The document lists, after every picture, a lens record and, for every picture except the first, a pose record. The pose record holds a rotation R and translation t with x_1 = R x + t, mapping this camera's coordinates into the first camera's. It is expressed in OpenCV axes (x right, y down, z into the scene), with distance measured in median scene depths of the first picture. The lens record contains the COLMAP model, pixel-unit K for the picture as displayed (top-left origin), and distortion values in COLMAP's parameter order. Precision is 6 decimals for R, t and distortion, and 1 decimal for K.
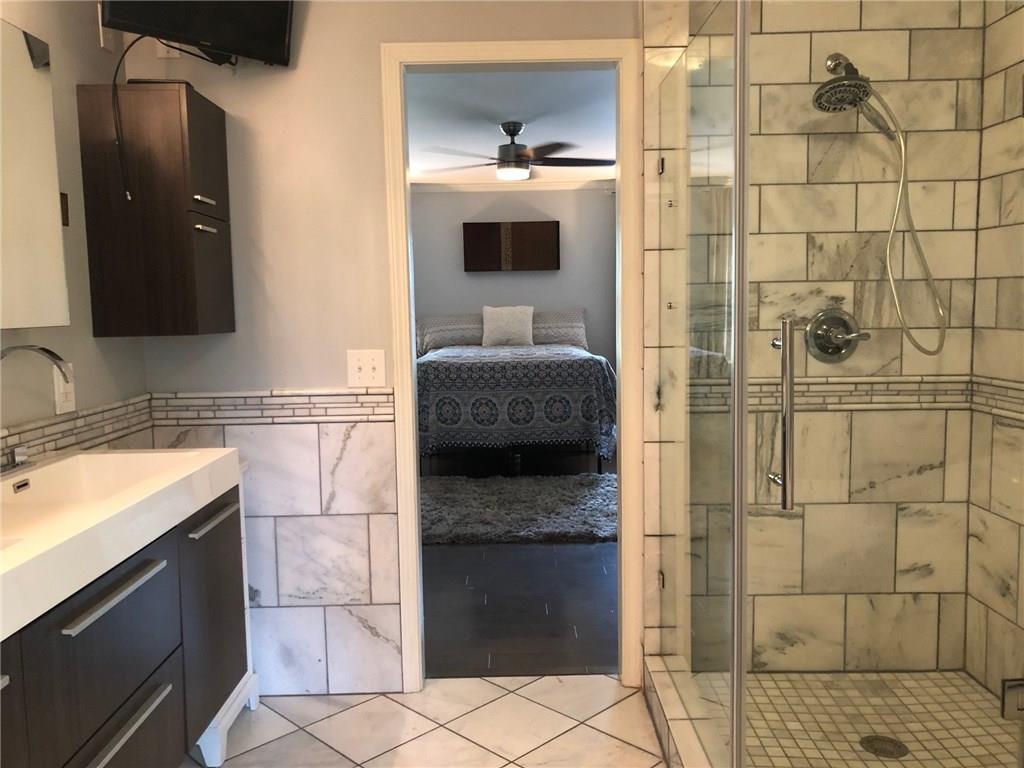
lens RADIAL K [[850.0, 0, 514.6], [0, 850.0, 379.3], [0, 0, 1]] dist [0.005726, -0.010870]
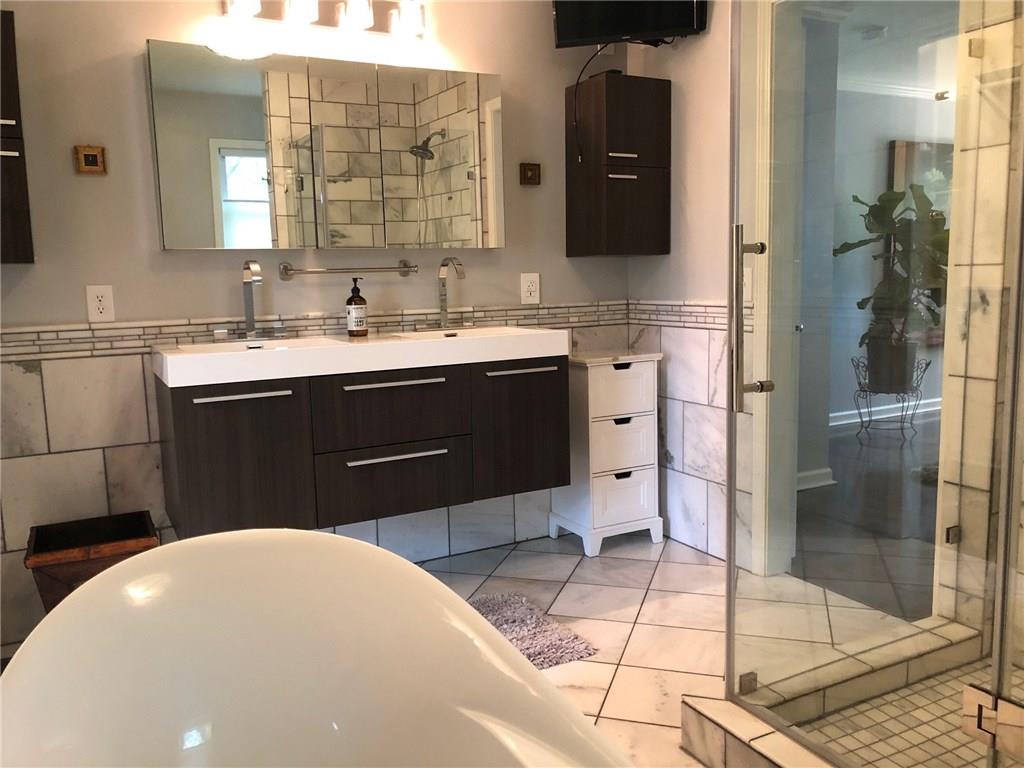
lens RADIAL K [[850.0, 0, 515.4], [0, 850.0, 387.3], [0, 0, 1]] dist [0.005726, -0.010870]
pose [[0.446461, 0.125332, -0.885982, 0.730692], [-0.059904, 0.992107, 0.110158, 0.016604], [0.892796, 0.003893, 0.450445, 0.208514]]
